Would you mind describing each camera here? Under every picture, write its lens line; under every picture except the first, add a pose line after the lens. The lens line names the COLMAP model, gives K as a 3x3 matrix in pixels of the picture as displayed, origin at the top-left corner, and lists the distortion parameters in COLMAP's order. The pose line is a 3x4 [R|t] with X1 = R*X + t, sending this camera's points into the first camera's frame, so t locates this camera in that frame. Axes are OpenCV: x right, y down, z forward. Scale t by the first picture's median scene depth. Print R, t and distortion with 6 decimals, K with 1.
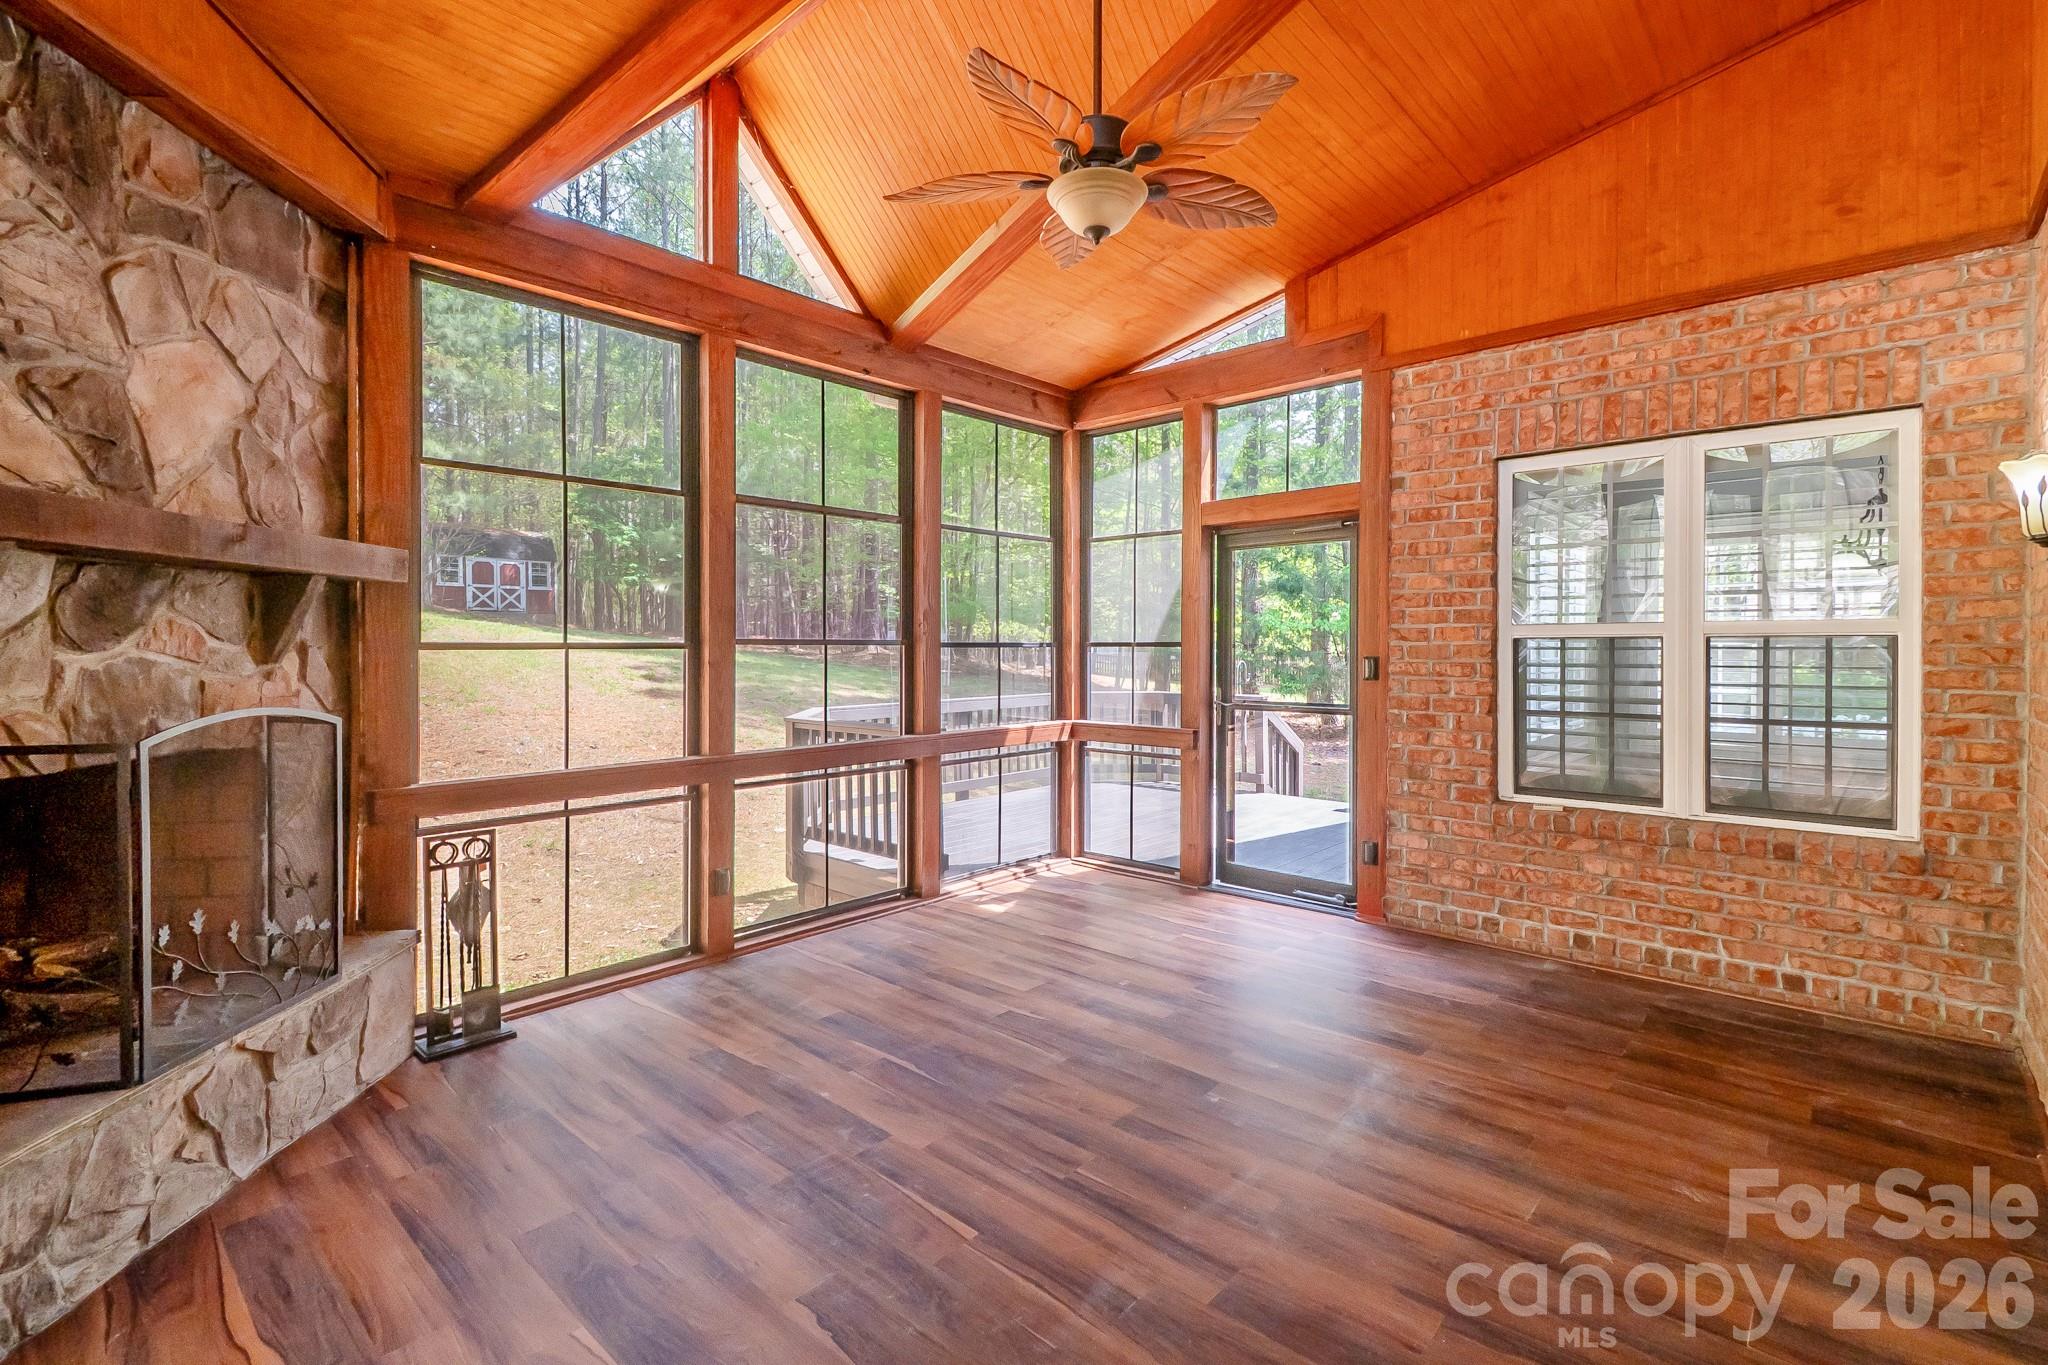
lens RADIAL K [[941.1, 0, 1023.4], [0, 941.1, 662.5], [0, 0, 1]] dist [0.005271, -0.003492]
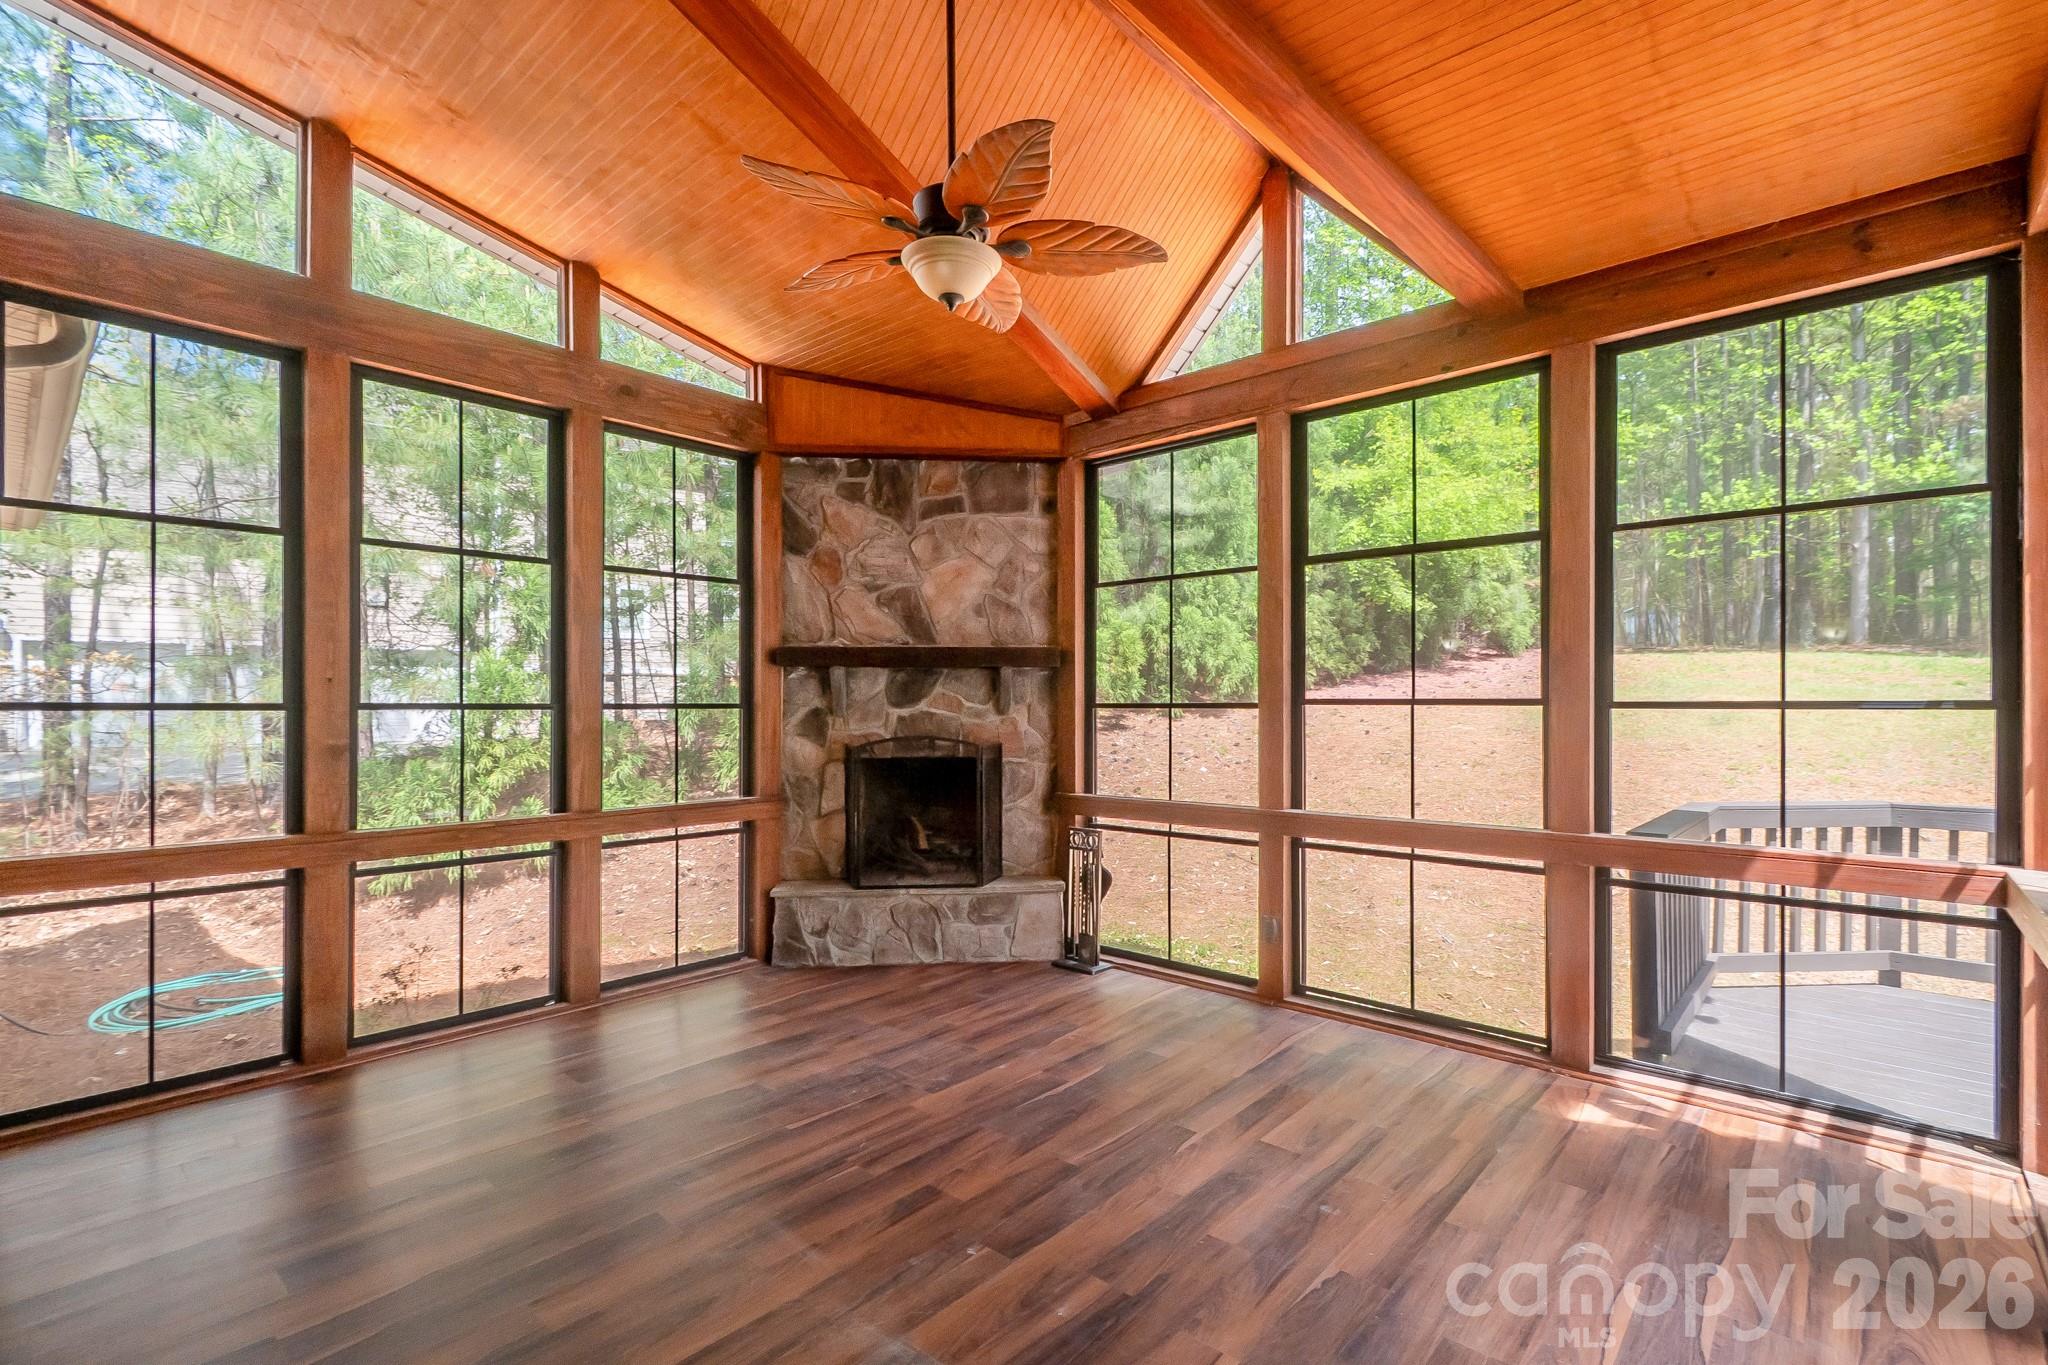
lens RADIAL K [[941.1, 0, 1042.8], [0, 941.1, 702.7], [0, 0, 1]] dist [0.005271, -0.003492]
pose [[-0.004698, 0.002319, -0.999986, 0.849599], [-0.015123, 0.999883, 0.002390, -0.022576], [0.999875, 0.015134, -0.004662, 0.864528]]
